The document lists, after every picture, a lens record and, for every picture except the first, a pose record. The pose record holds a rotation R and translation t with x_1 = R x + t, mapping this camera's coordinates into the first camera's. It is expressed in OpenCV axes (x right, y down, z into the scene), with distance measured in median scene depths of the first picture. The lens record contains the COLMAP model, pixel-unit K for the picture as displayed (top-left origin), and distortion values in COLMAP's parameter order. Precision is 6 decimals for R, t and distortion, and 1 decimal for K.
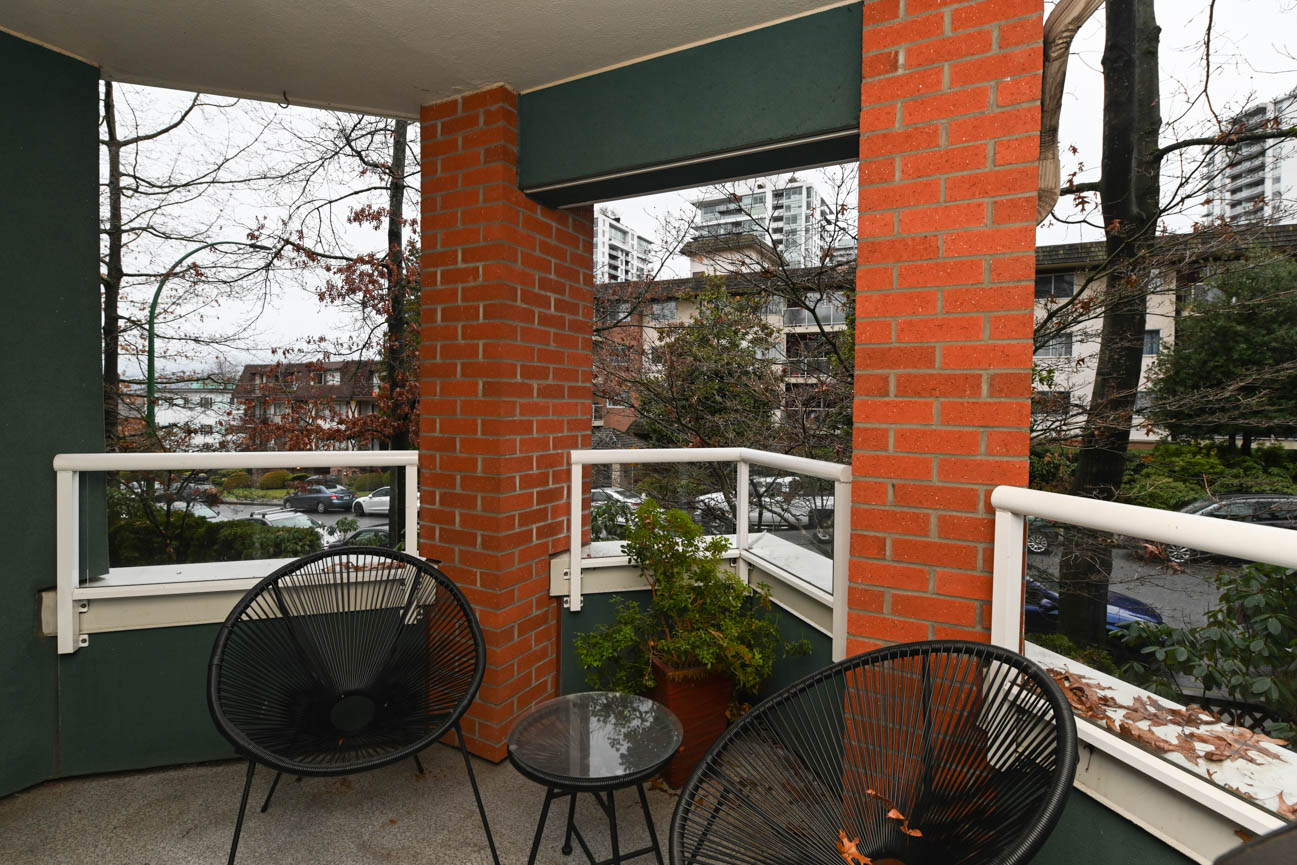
lens RADIAL K [[612.4, 0, 649.3], [0, 612.4, 428.1], [0, 0, 1]] dist [-0.001222, 0.000180]
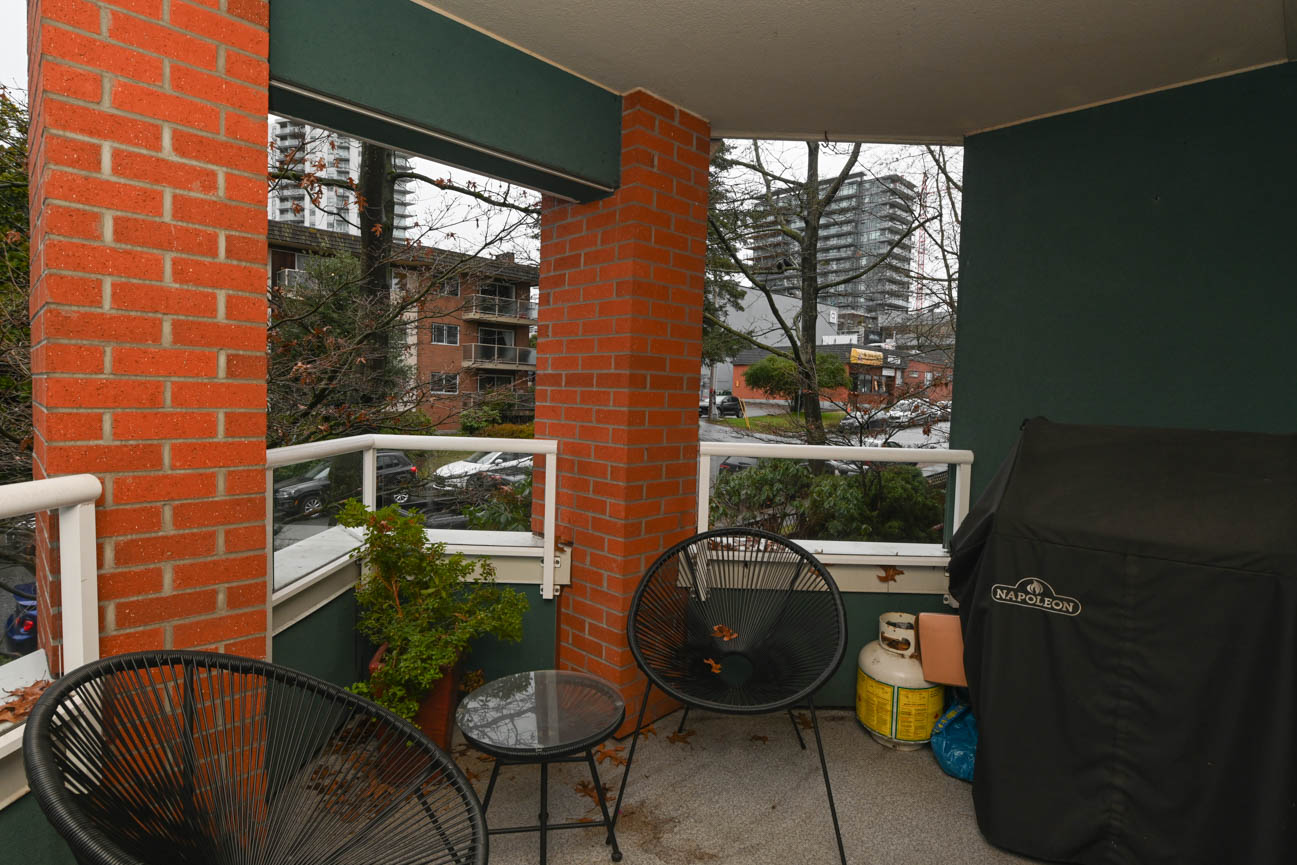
lens RADIAL K [[612.4, 0, 649.3], [0, 612.4, 428.1], [0, 0, 1]] dist [-0.001222, 0.000180]
pose [[0.344156, -0.056402, 0.937217, -0.727864], [0.011094, 0.998369, 0.056008, -0.029527], [-0.938847, -0.008878, 0.344220, 0.355385]]
